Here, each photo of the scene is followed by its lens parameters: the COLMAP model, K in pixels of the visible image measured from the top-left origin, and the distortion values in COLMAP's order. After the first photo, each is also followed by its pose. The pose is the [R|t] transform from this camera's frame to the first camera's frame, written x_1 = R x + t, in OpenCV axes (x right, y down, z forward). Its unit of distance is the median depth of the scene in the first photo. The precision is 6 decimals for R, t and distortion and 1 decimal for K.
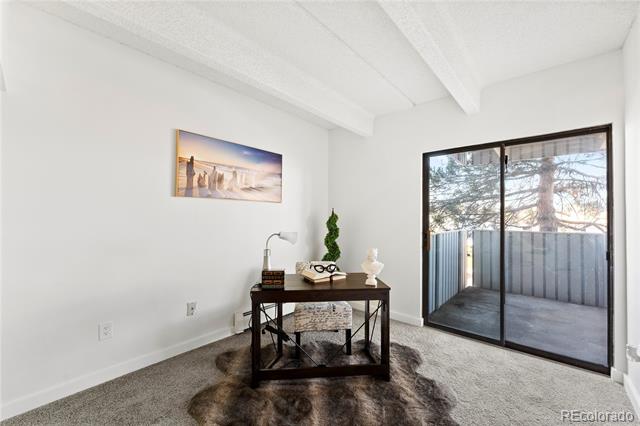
lens RADIAL K [[264.4, 0, 320.0], [0, 264.4, 213.0], [0, 0, 1]] dist [-0.000770, -0.000085]
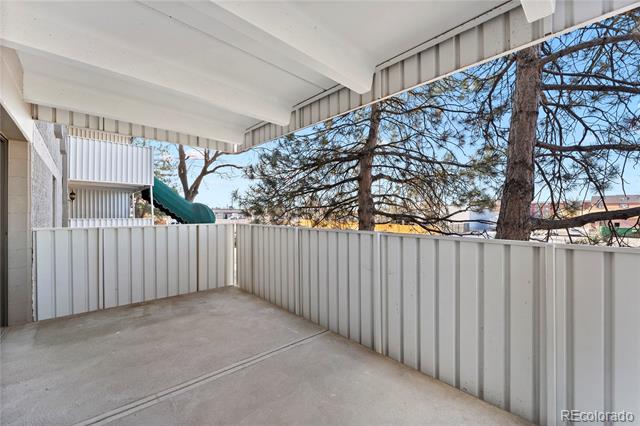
lens RADIAL K [[264.4, 0, 320.0], [0, 264.4, 213.0], [0, 0, 1]] dist [-0.000770, -0.000085]
pose [[0.994426, -0.007642, -0.105158, 1.352902], [0.009734, 0.999764, 0.019403, 0.016381], [0.104985, -0.020318, 0.994266, 0.175295]]
